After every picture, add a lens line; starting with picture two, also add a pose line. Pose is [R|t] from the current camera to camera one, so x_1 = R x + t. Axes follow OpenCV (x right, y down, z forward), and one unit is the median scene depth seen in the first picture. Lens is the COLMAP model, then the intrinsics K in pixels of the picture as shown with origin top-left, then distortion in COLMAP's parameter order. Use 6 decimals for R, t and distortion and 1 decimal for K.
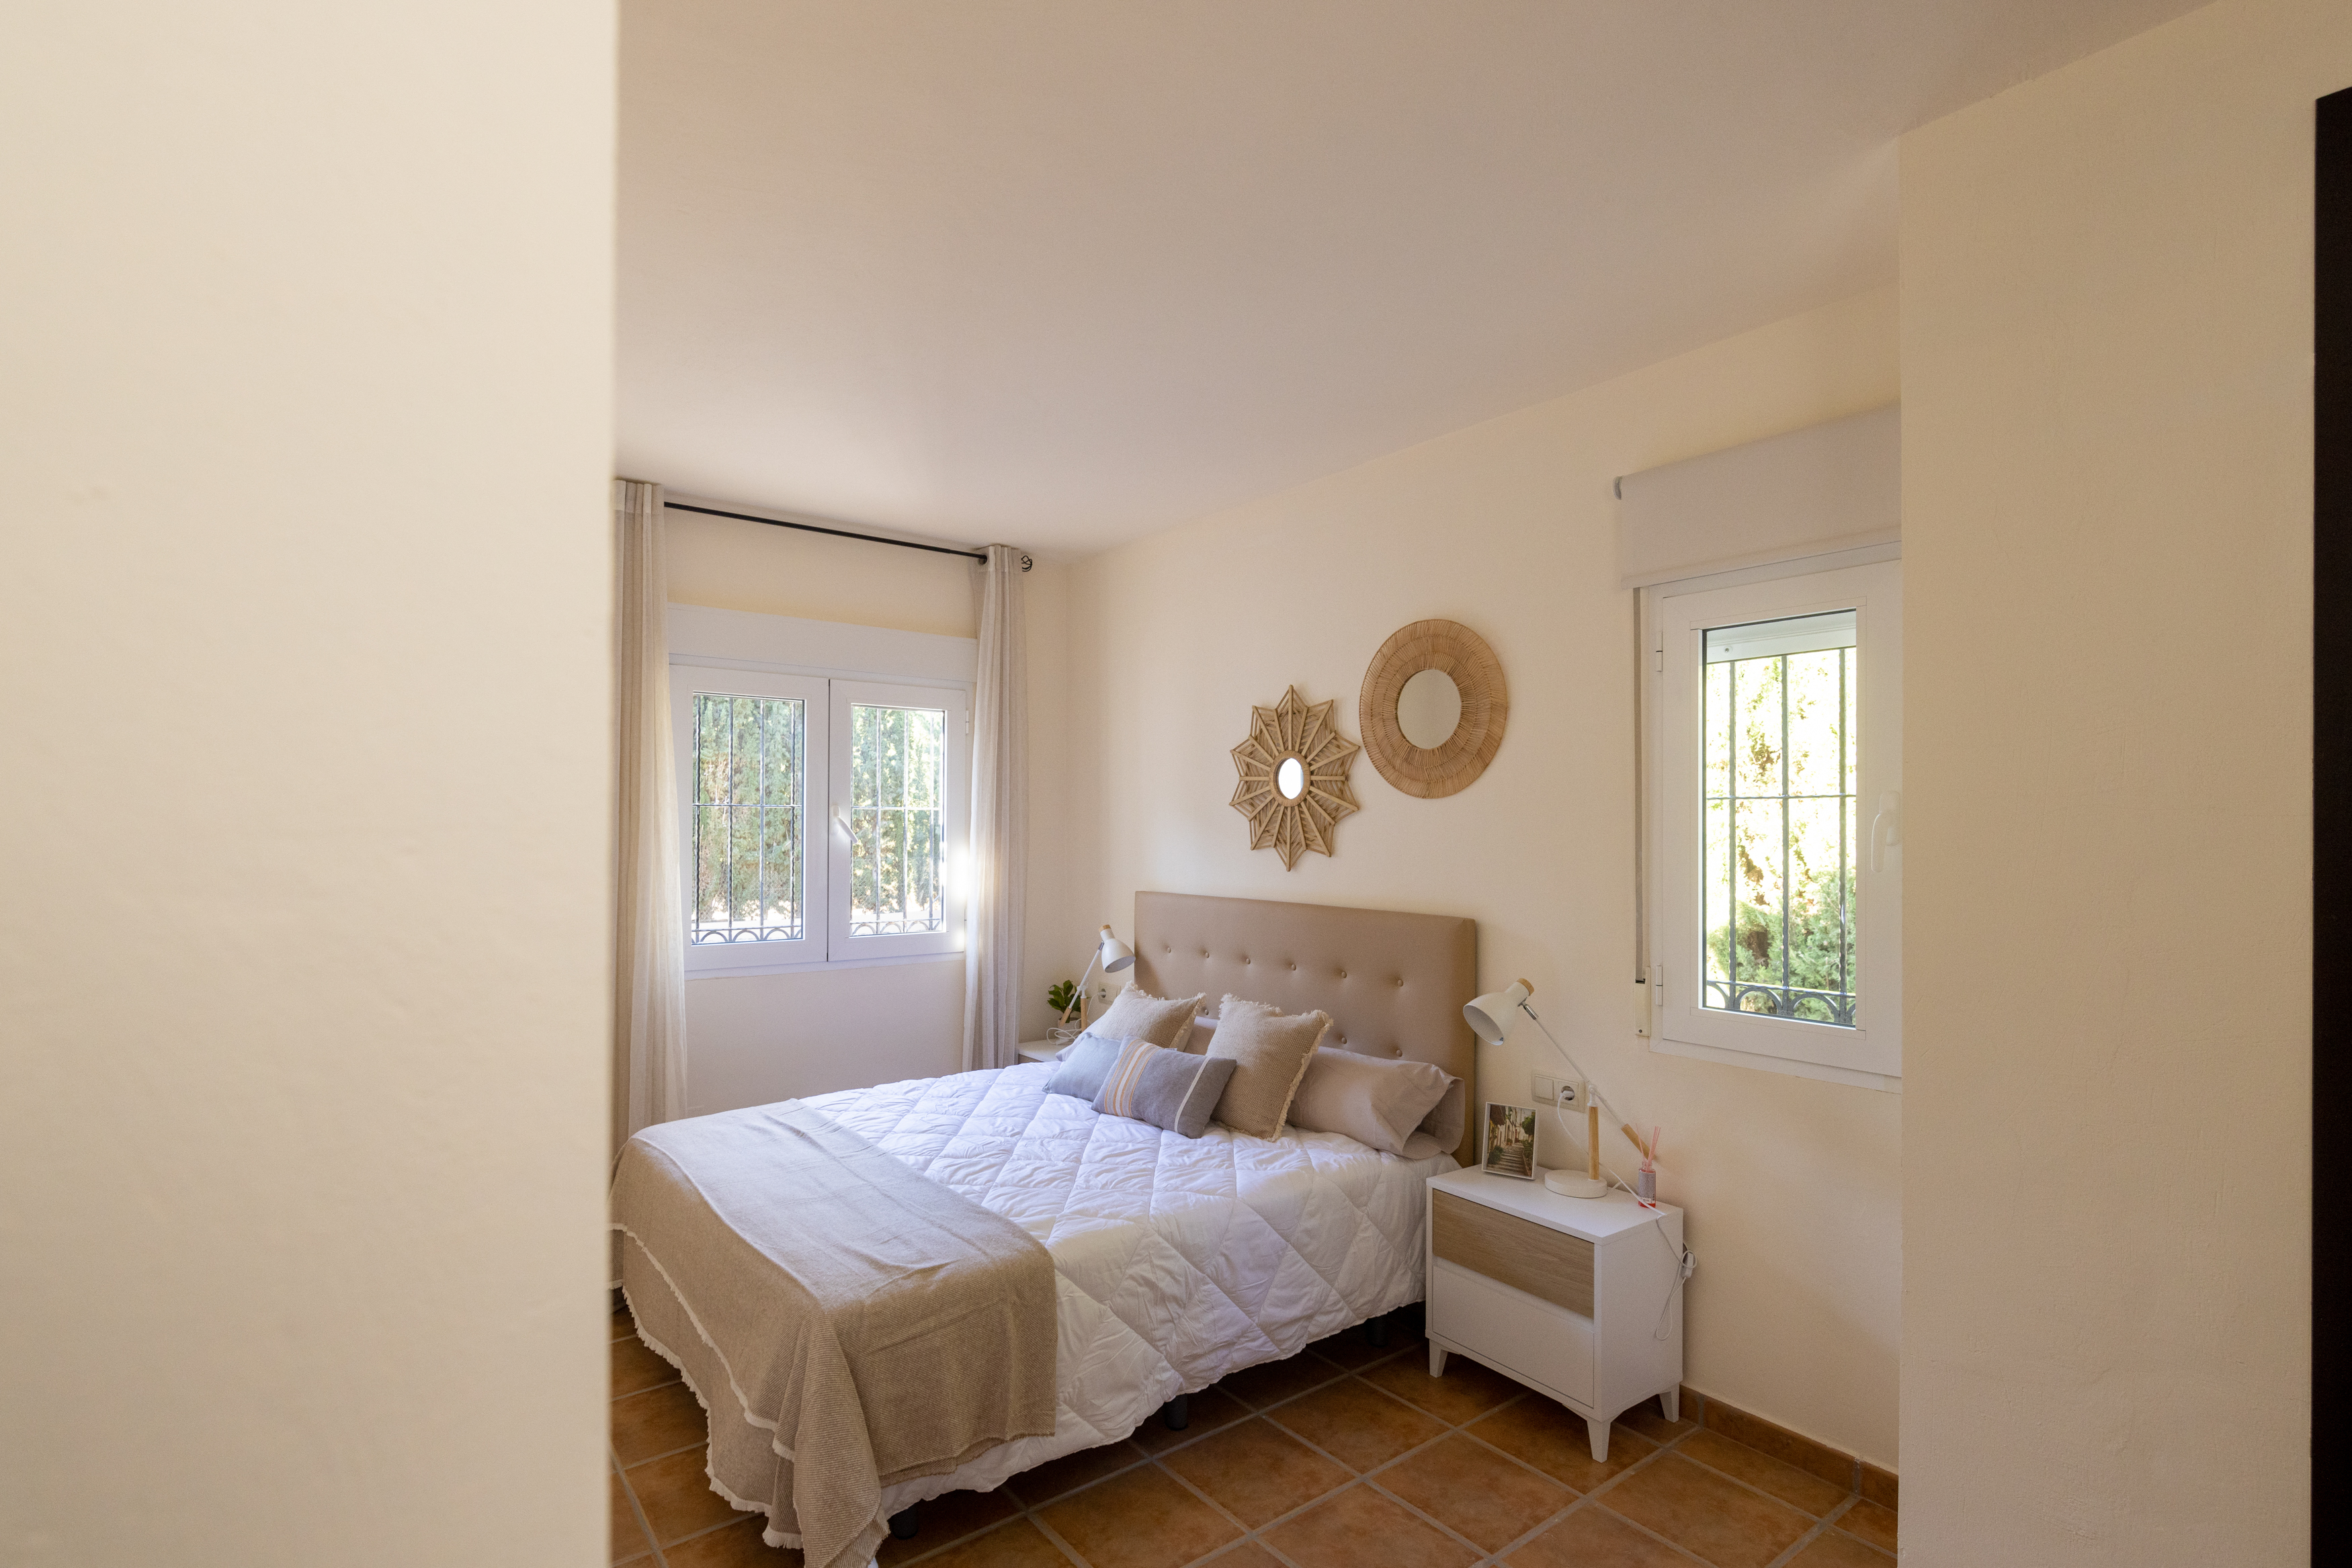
lens RADIAL K [[1061.8, 0, 1174.3], [0, 1061.8, 795.8], [0, 0, 1]] dist [0.002106, 0.000053]
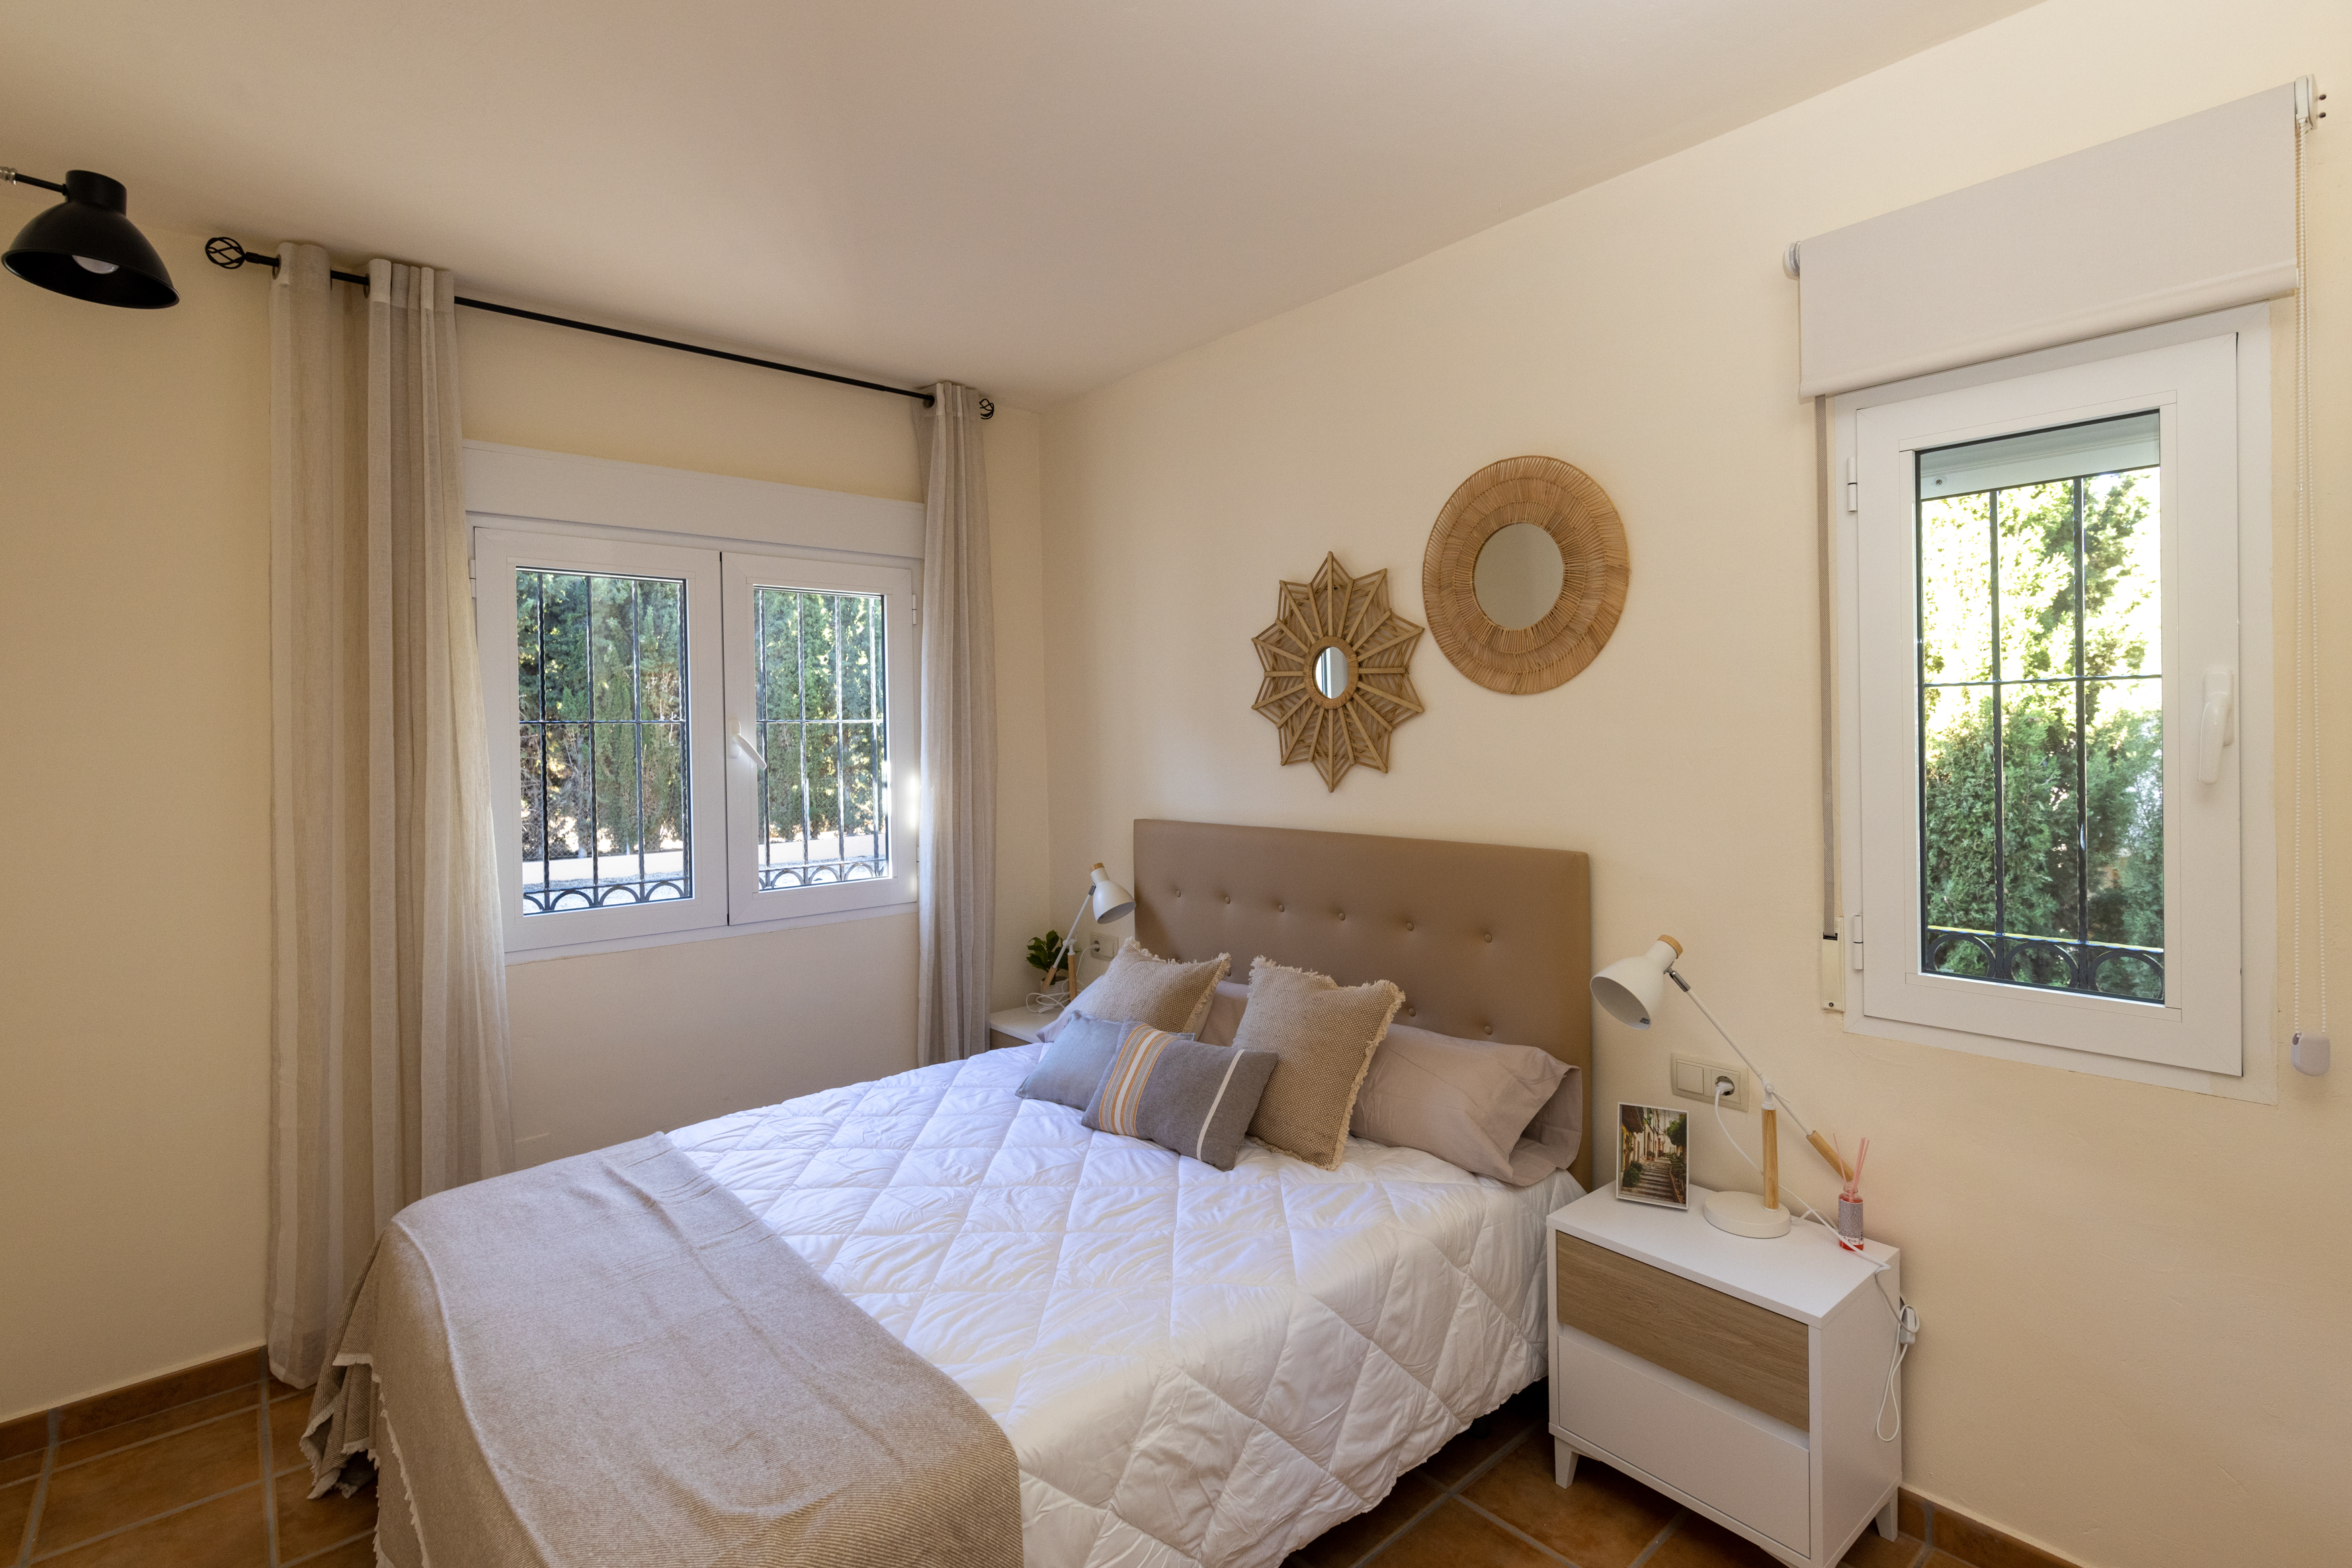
lens RADIAL K [[1061.8, 0, 1236.2], [0, 1061.8, 726.1], [0, 0, 1]] dist [0.002106, 0.000053]
pose [[0.997801, -0.020763, 0.062944, -0.012559], [0.019345, 0.999547, 0.023067, 0.004246], [-0.063395, -0.021799, 0.997750, 0.281252]]
